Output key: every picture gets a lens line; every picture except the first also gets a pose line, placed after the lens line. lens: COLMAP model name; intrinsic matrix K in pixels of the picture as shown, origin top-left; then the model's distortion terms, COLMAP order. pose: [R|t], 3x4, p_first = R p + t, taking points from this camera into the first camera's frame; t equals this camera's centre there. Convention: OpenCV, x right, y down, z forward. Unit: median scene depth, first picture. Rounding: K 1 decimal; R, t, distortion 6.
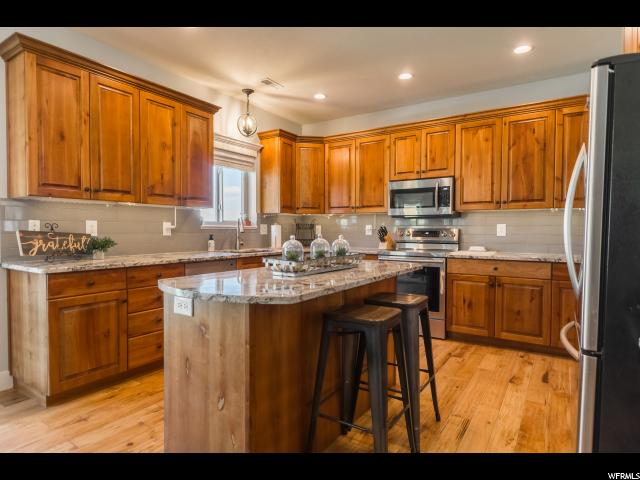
lens RADIAL K [[373.9, 0, 320.0], [0, 373.9, 240.0], [0, 0, 1]] dist [0.002912, 0.000696]
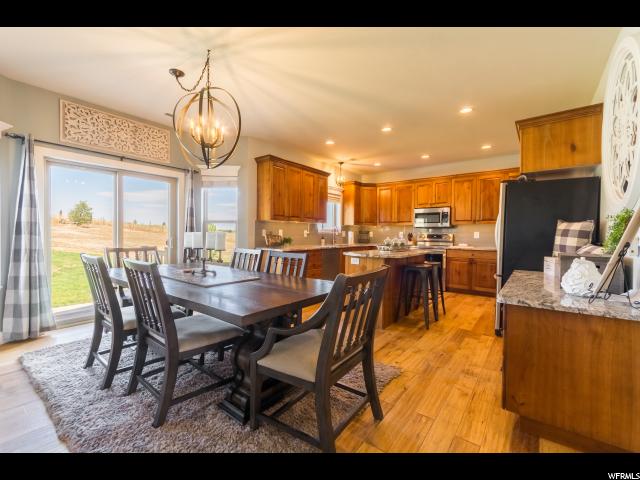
lens RADIAL K [[276.3, 0, 320.0], [0, 276.3, 240.0], [0, 0, 1]] dist [0.000024, 0.000057]
pose [[0.996454, 0.008003, -0.083757, -0.179729], [-0.008382, 0.999956, -0.004174, 0.010212], [0.083720, 0.004862, 0.996477, -0.442835]]
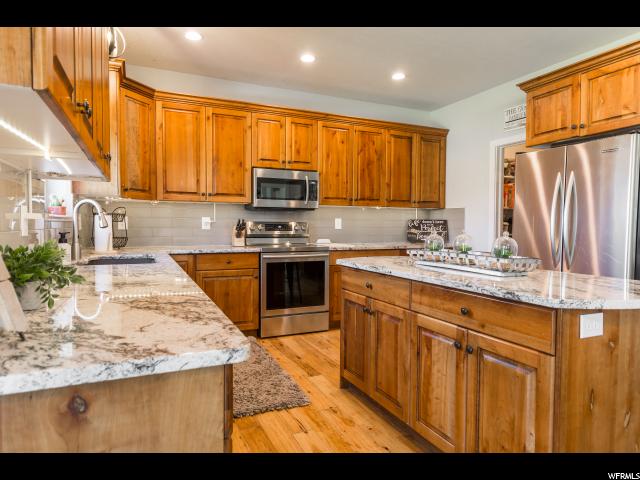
lens RADIAL K [[390.9, 0, 320.0], [0, 390.9, 240.0], [0, 0, 1]] dist [0.003506, 0.001103]
pose [[0.532766, -0.034817, 0.845546, -0.540389], [0.015668, 0.999388, 0.031280, -0.015472], [-0.846118, -0.003417, 0.532985, 0.414973]]
